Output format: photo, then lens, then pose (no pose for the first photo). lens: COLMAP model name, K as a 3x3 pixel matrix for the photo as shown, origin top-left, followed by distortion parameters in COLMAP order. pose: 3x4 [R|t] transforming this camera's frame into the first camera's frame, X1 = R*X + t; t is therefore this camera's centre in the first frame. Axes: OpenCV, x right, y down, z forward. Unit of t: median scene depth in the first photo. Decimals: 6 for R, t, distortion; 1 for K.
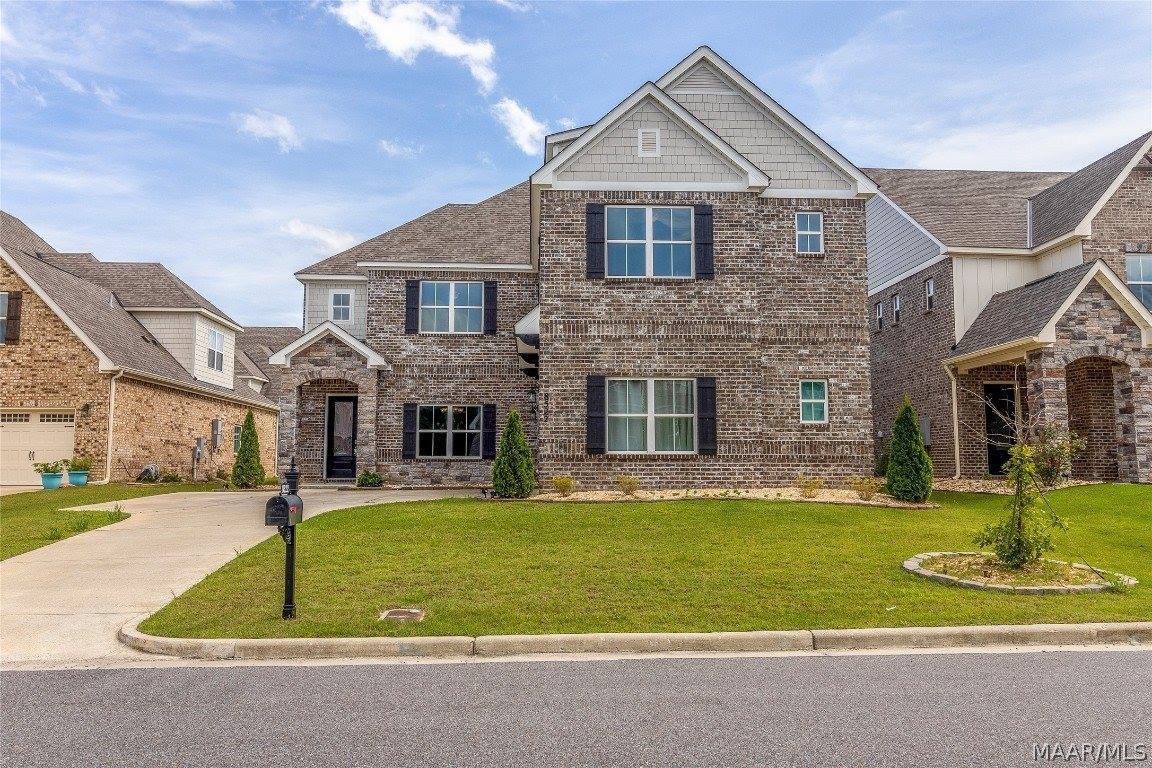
lens RADIAL K [[909.5, 0, 571.7], [0, 909.5, 384.1], [0, 0, 1]] dist [0.004955, 0.002086]
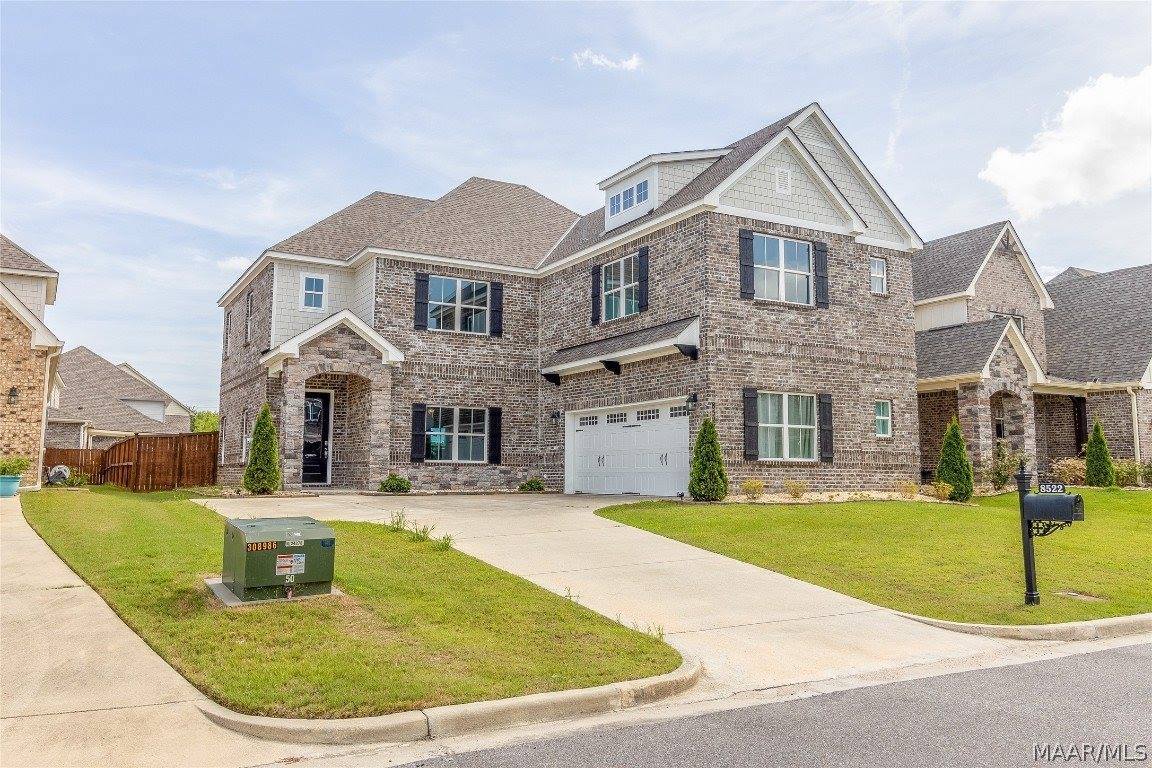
lens RADIAL K [[909.5, 0, 571.7], [0, 909.5, 384.1], [0, 0, 1]] dist [0.004955, 0.002086]
pose [[0.892890, 0.050312, 0.447456, -0.627090], [-0.046495, 0.998728, -0.019517, 0.016541], [-0.447869, -0.003378, 0.894093, 0.119423]]
